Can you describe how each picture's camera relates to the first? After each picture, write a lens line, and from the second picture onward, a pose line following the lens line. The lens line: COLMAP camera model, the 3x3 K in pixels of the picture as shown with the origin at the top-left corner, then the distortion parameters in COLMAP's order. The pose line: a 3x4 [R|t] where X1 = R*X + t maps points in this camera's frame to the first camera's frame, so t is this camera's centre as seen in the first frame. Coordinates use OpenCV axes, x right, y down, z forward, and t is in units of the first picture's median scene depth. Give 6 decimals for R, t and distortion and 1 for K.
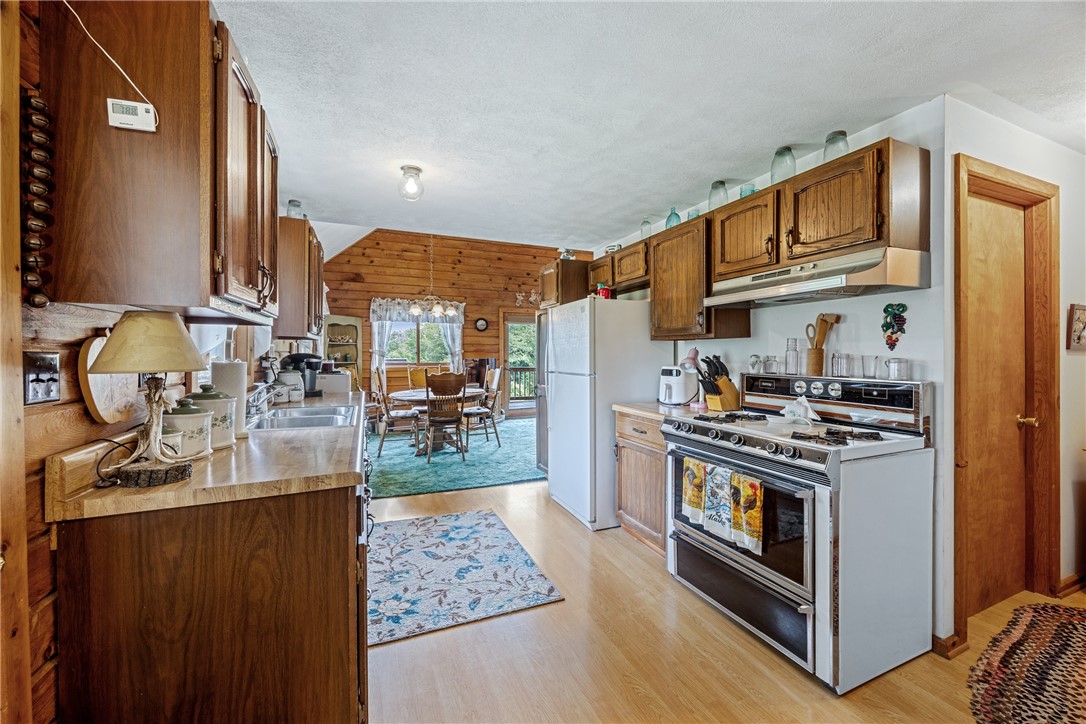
lens RADIAL K [[420.6, 0, 542.0], [0, 420.6, 361.5], [0, 0, 1]] dist [-0.005350, 0.000073]
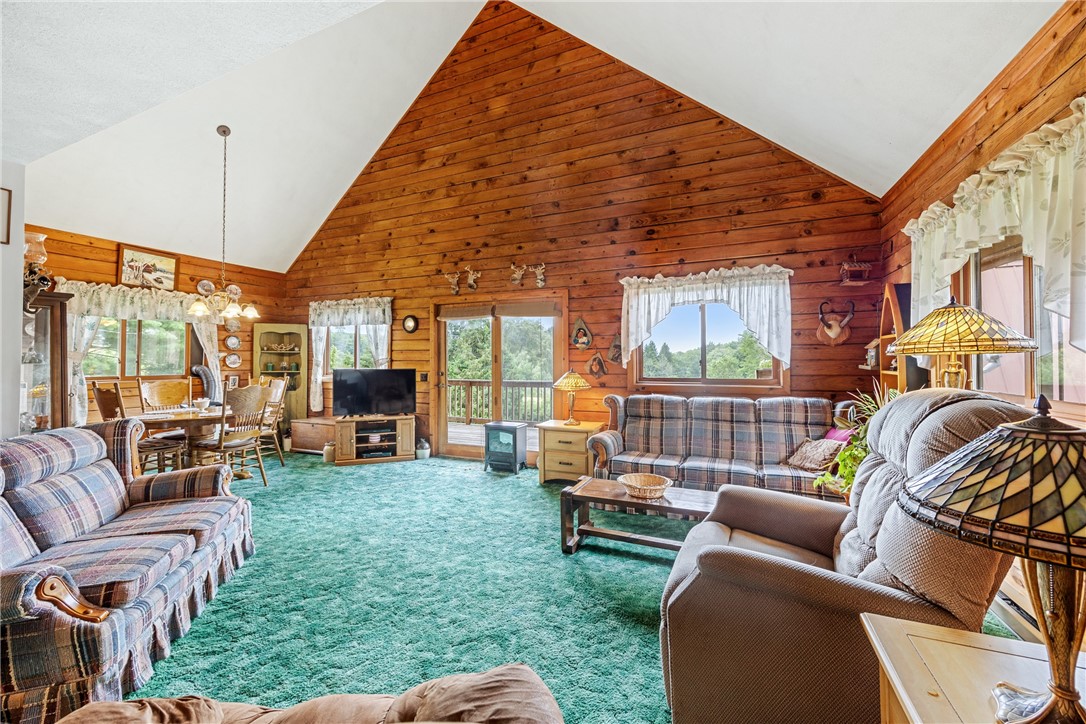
lens RADIAL K [[420.6, 0, 541.3], [0, 420.6, 356.1], [0, 0, 1]] dist [-0.005350, 0.000073]
pose [[0.691976, -0.005221, -0.721901, 0.571448], [-0.011730, 0.999761, -0.018474, -0.020190], [0.721825, 0.021251, 0.691749, 0.672882]]
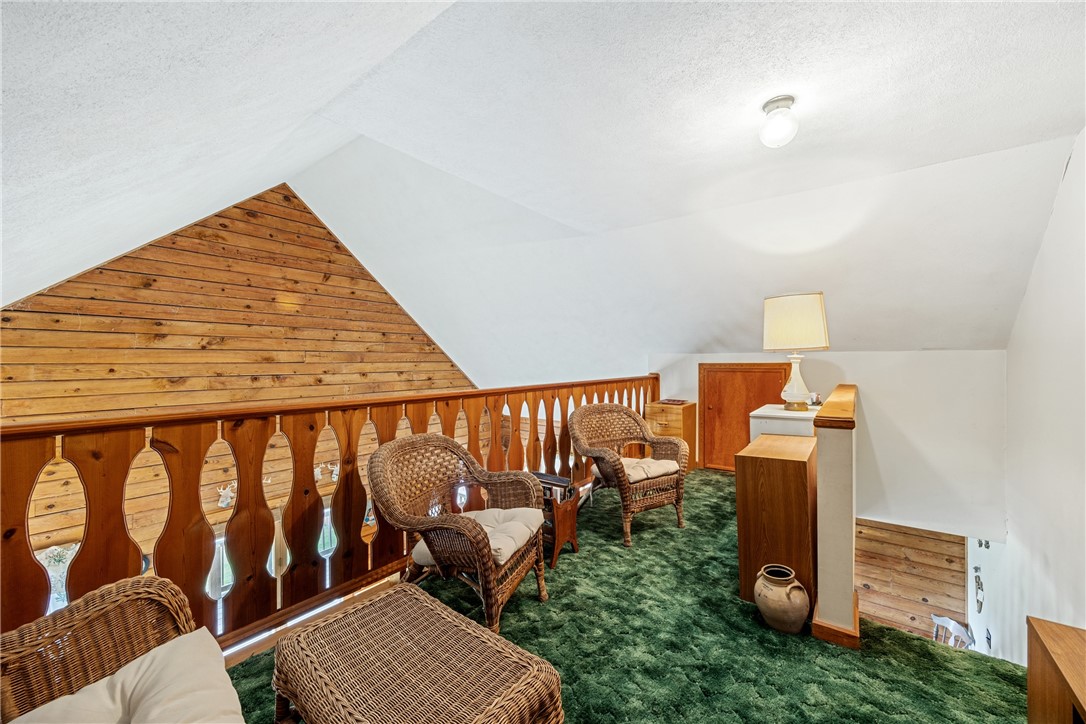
lens RADIAL K [[420.6, 0, 547.2], [0, 420.6, 359.7], [0, 0, 1]] dist [-0.005350, 0.000073]
pose [[0.856263, 0.003229, 0.516530, 0.028392], [0.004101, 0.999906, -0.013049, -0.343997], [-0.516524, 0.013292, 0.856170, 0.300469]]
